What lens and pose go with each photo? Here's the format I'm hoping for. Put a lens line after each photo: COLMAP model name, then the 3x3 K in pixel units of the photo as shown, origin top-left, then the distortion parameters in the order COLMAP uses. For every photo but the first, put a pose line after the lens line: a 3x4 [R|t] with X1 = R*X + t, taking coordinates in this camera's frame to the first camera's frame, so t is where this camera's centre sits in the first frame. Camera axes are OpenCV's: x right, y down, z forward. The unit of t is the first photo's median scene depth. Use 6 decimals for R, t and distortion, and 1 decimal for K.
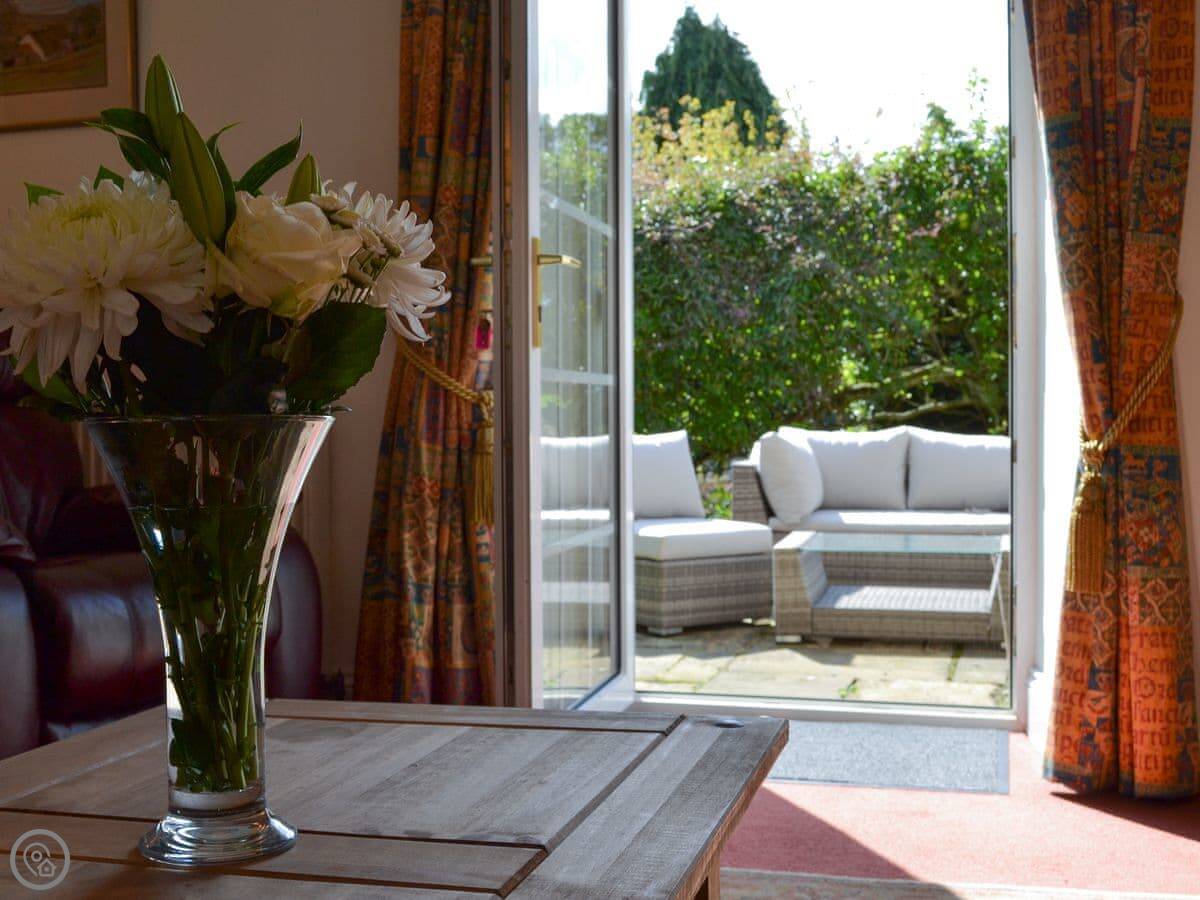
lens RADIAL K [[1471.5, 0, 572.2], [0, 1471.5, 463.2], [0, 0, 1]] dist [-0.070729, 0.045177]
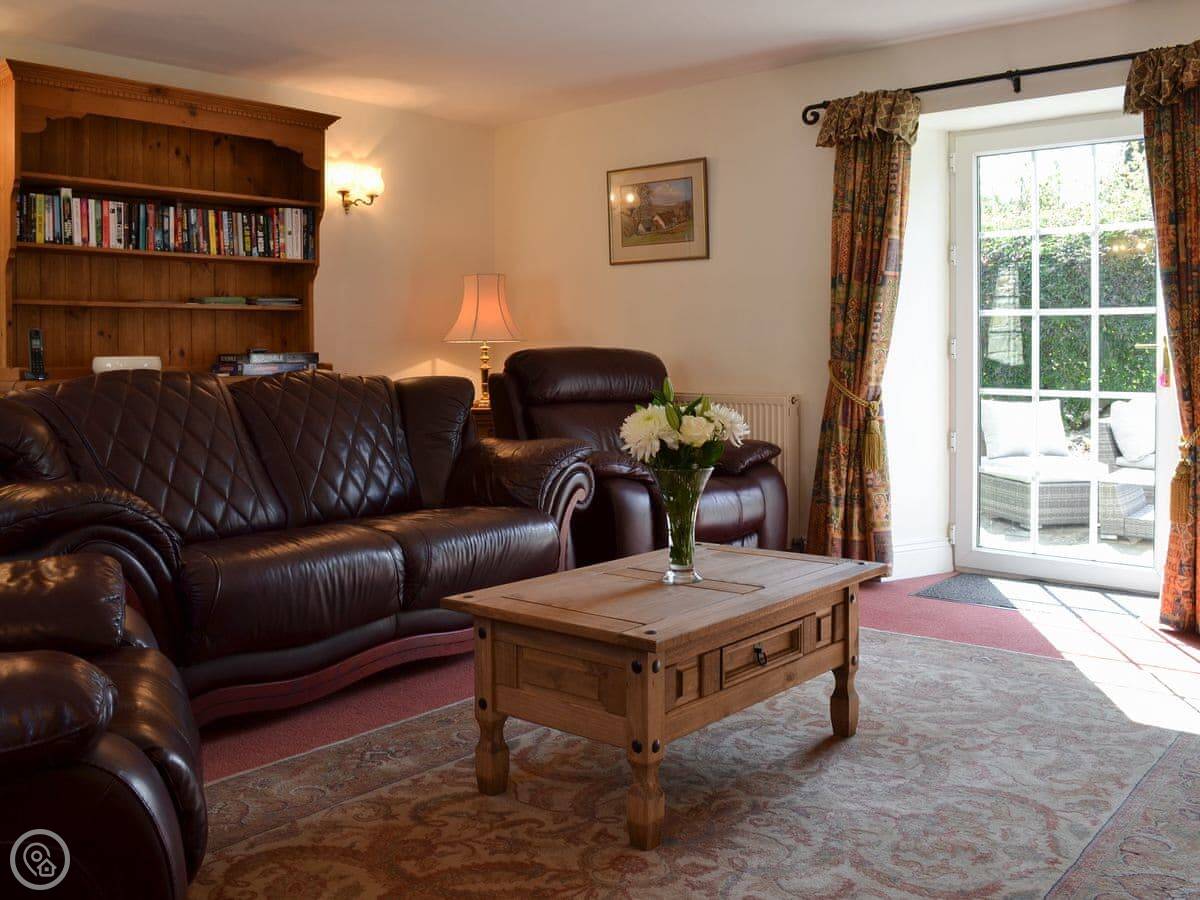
lens RADIAL K [[1157.0, 0, 575.4], [0, 1157.0, 386.4], [0, 0, 1]] dist [-0.029436, -0.011470]
pose [[0.901884, 0.013867, -0.431755, 0.253199], [-0.008078, 0.999851, 0.015239, -0.090209], [0.431902, -0.010256, 0.901862, -0.577473]]
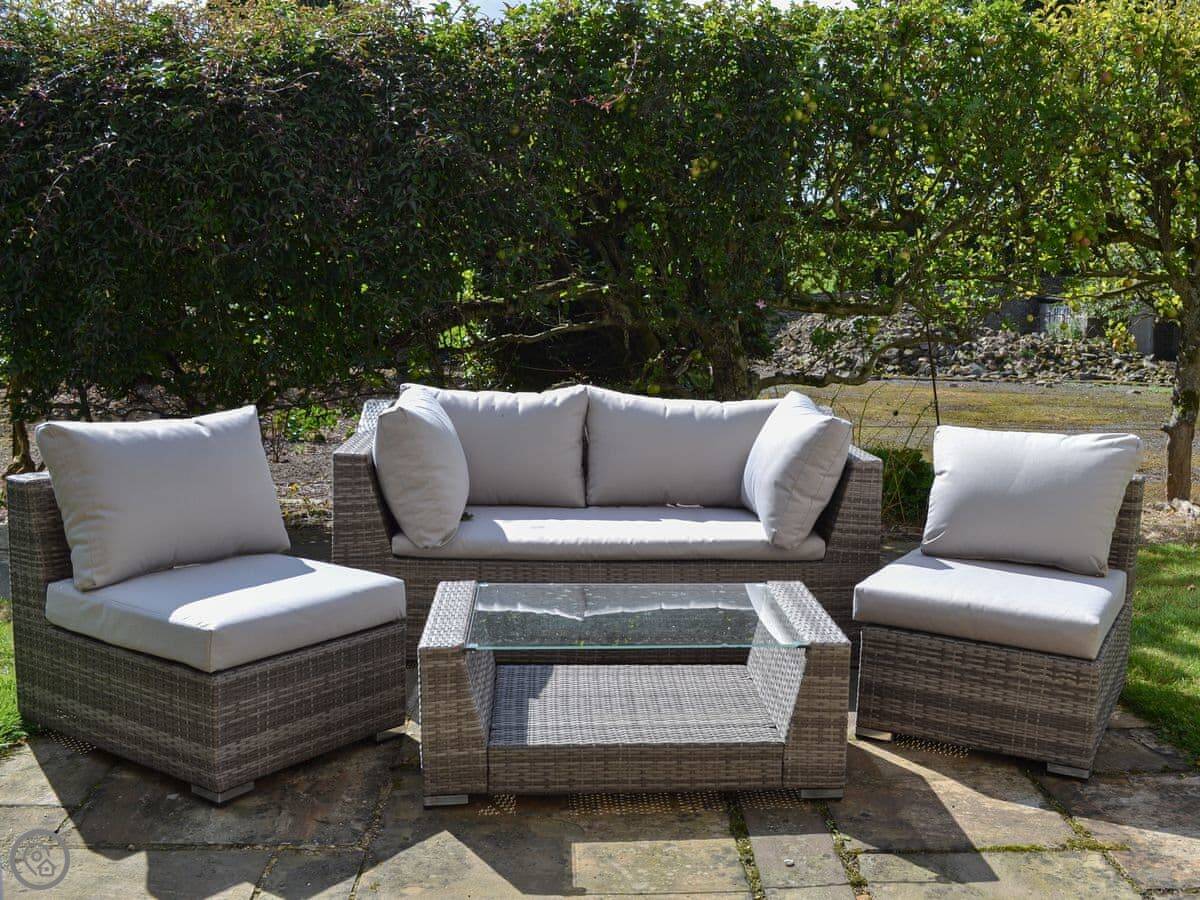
lens RADIAL K [[1157.0, 0, 575.4], [0, 1157.0, 386.4], [0, 0, 1]] dist [-0.029436, -0.011470]
pose [[0.945350, -0.013405, 0.325781, 0.082796], [-0.005797, 0.998306, 0.057899, -0.107682], [-0.326006, -0.056623, 0.943671, 0.916944]]
